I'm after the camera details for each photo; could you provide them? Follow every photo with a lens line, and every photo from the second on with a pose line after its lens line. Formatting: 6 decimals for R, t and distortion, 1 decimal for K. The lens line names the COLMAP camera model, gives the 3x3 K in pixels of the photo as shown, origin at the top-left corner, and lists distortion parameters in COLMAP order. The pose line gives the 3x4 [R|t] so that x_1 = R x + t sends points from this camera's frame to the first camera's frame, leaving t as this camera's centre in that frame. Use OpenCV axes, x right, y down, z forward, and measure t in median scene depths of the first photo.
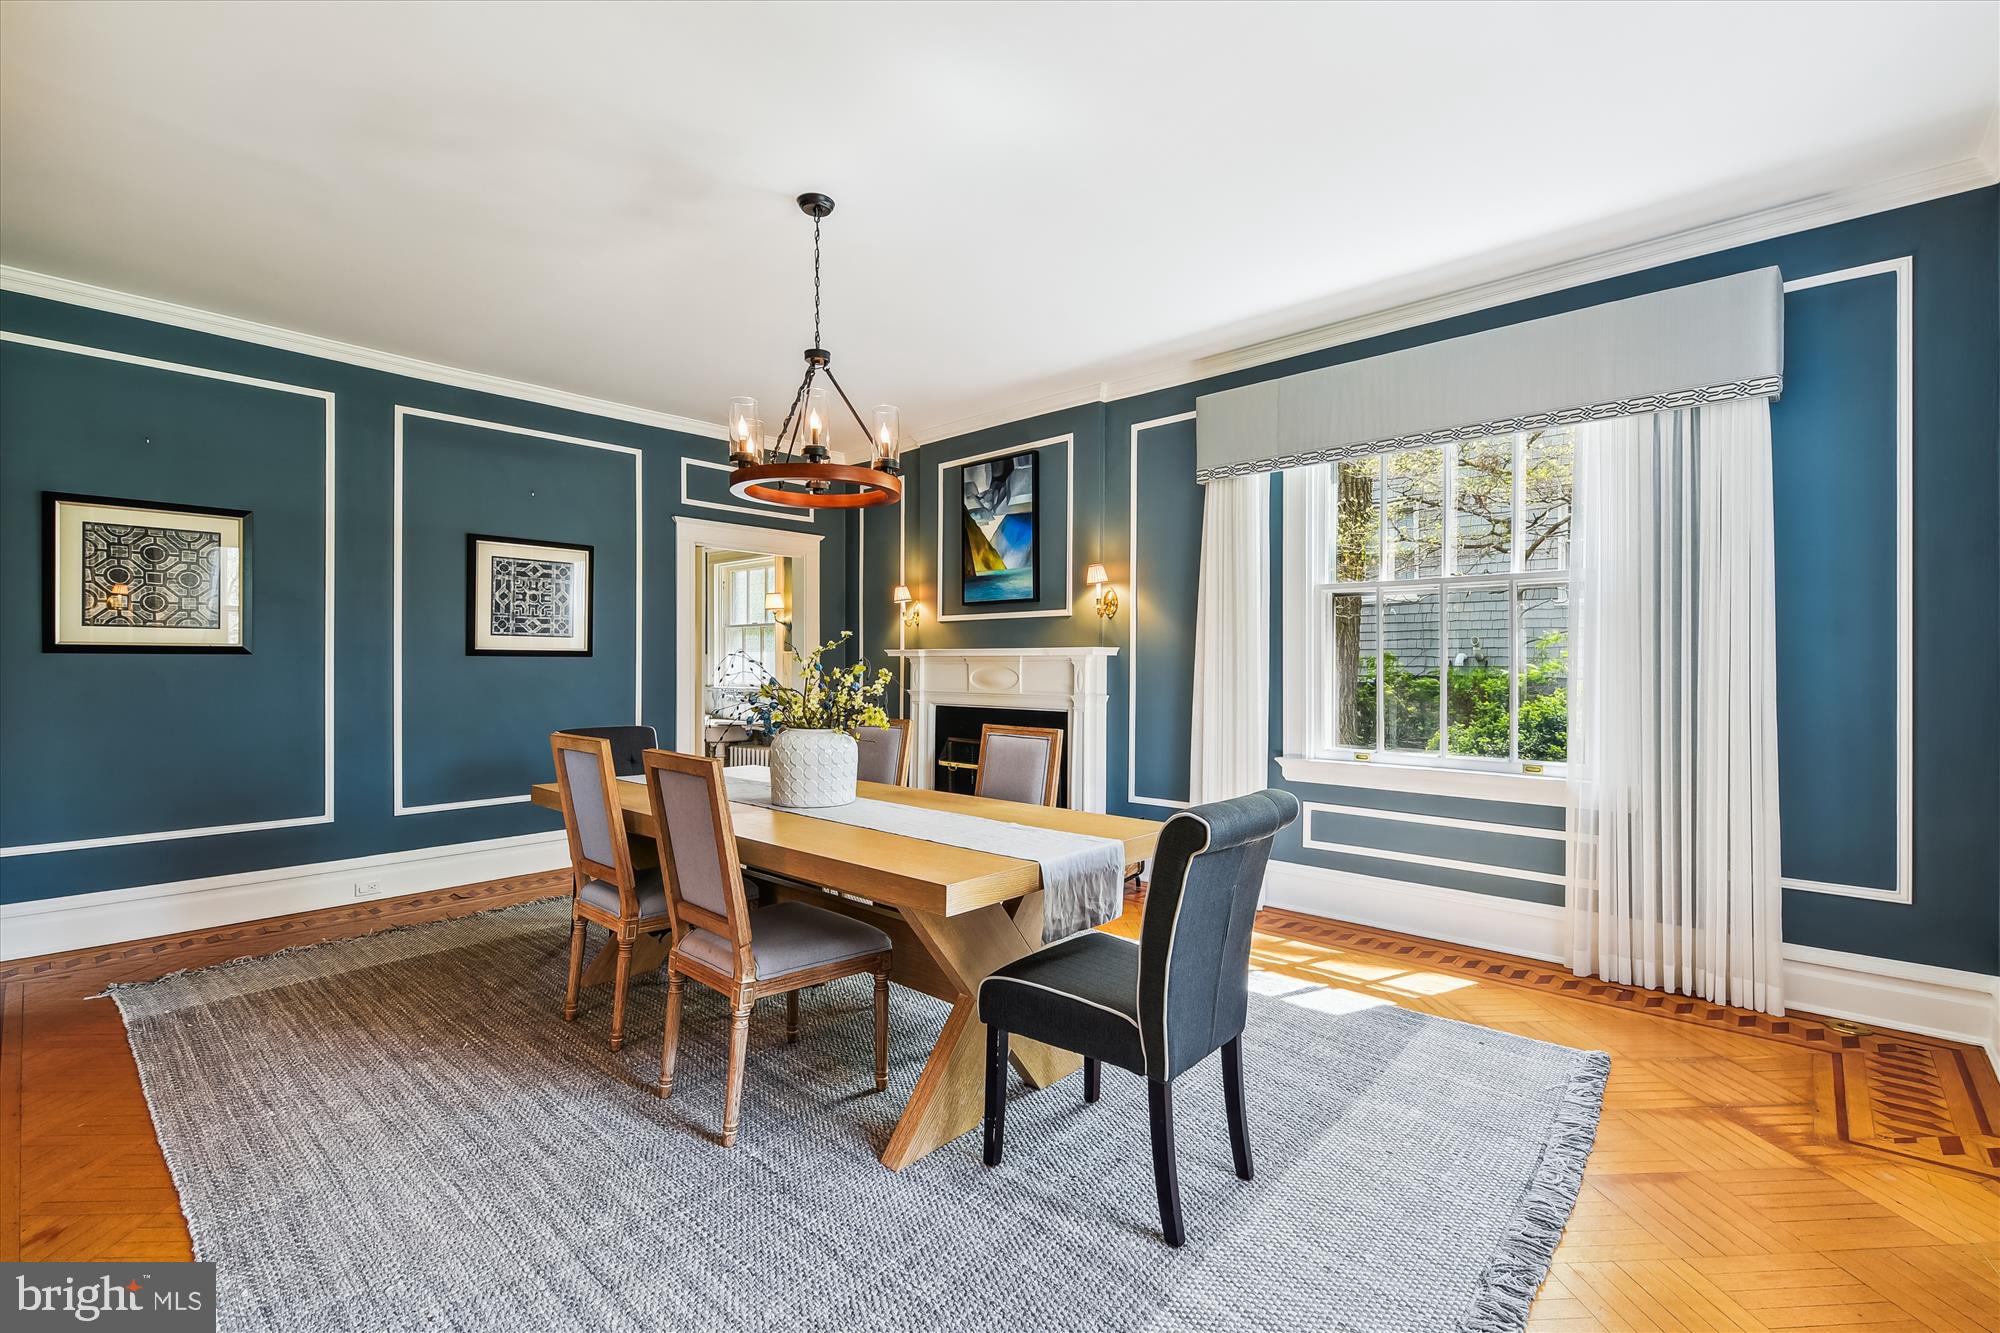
lens RADIAL K [[886.5, 0, 999.1], [0, 886.5, 656.8], [0, 0, 1]] dist [0.015866, 0.000074]
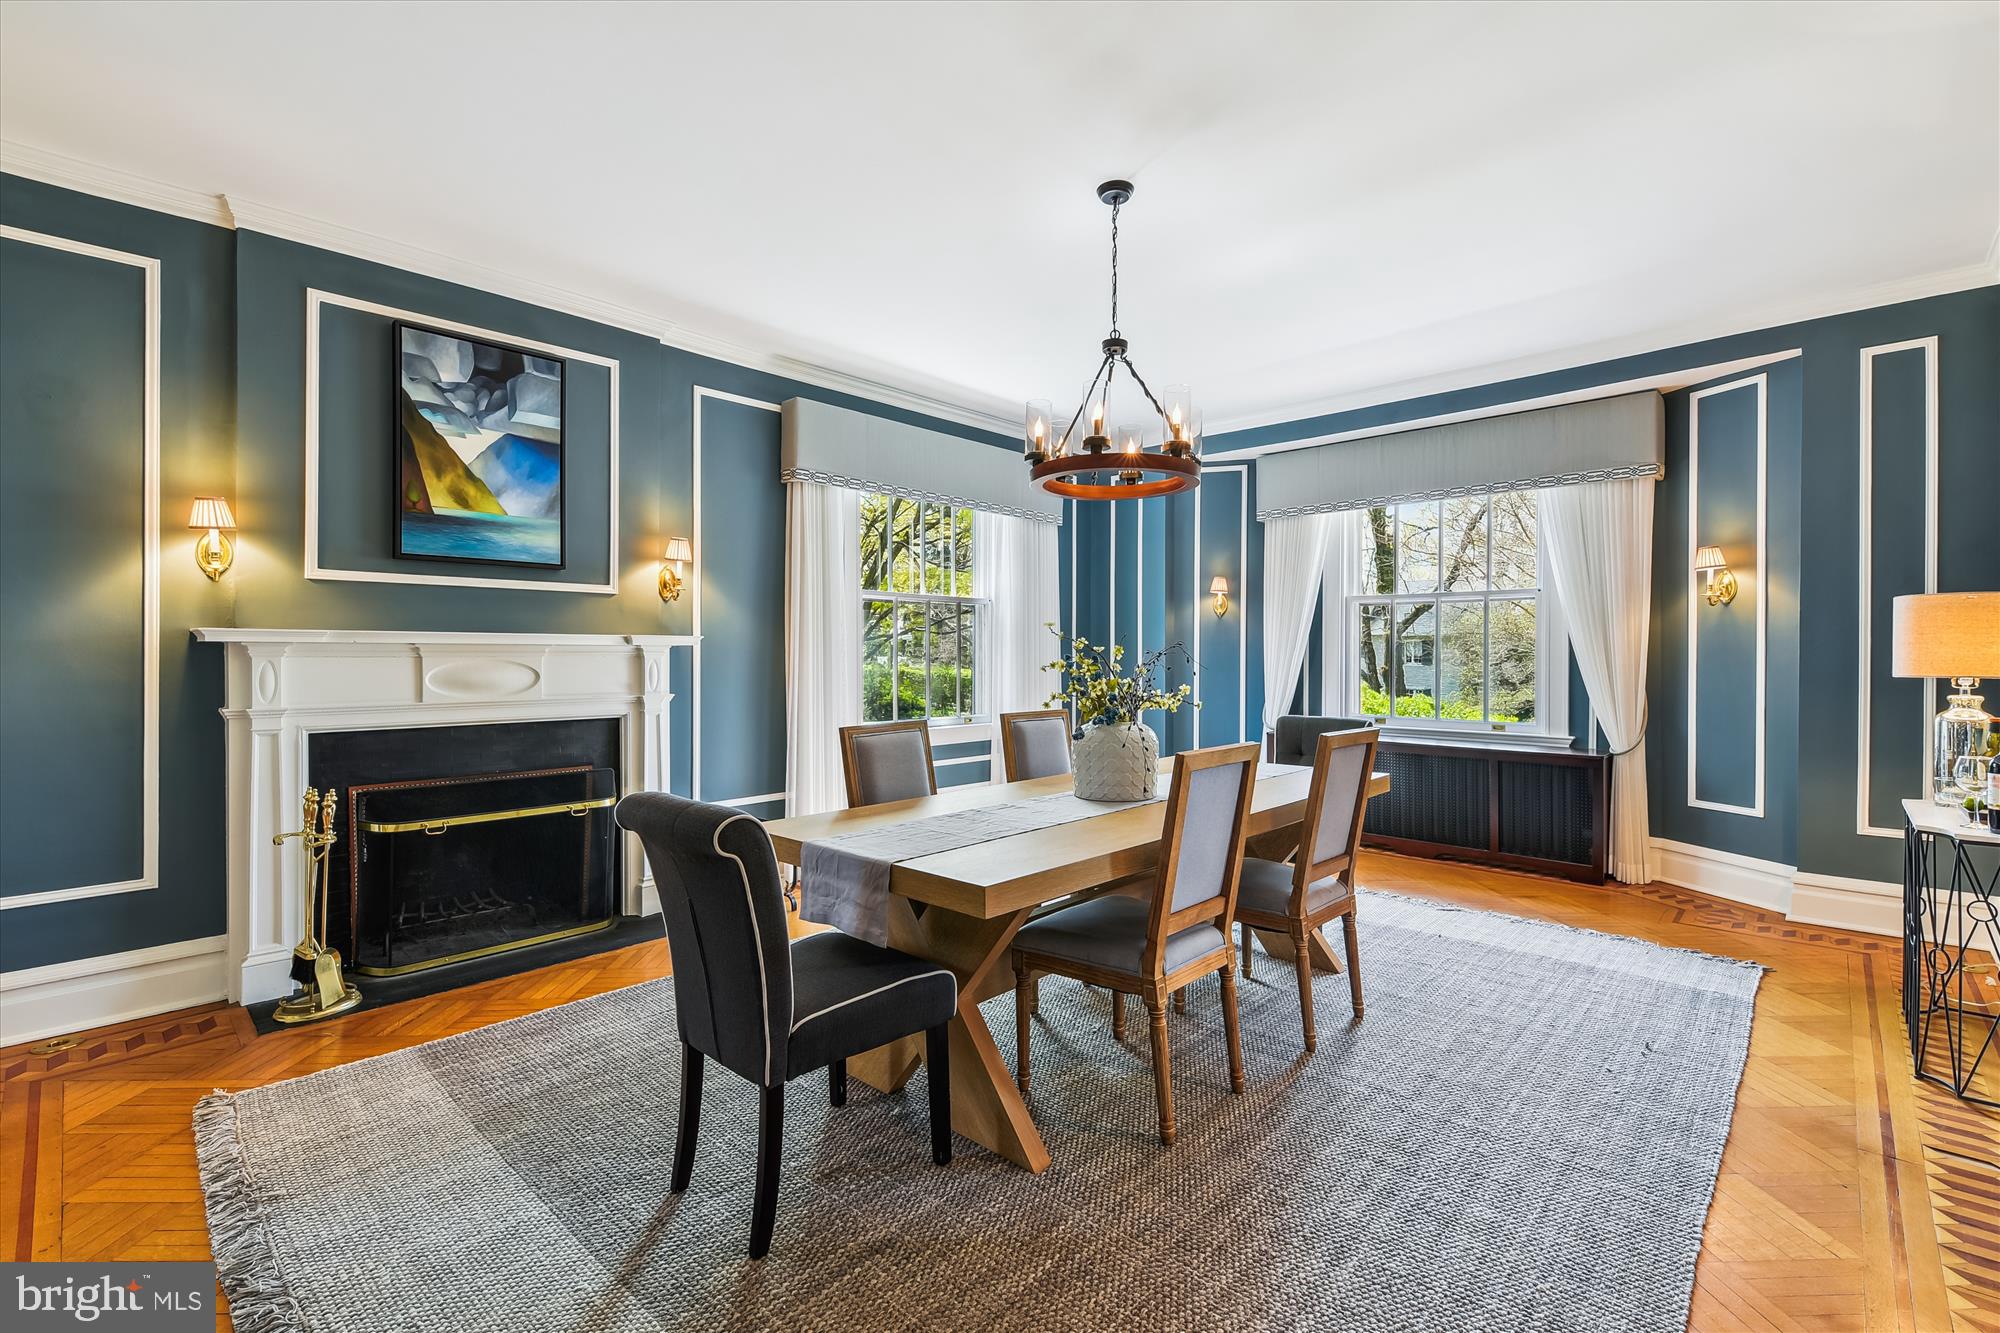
lens RADIAL K [[886.5, 0, 993.9], [0, 886.5, 657.5], [0, 0, 1]] dist [0.015866, 0.000074]
pose [[0.019758, 0.006095, 0.999786, -0.658157], [0.005479, 0.999966, -0.006205, 0.015313], [-0.999790, 0.005600, 0.019724, 0.620146]]
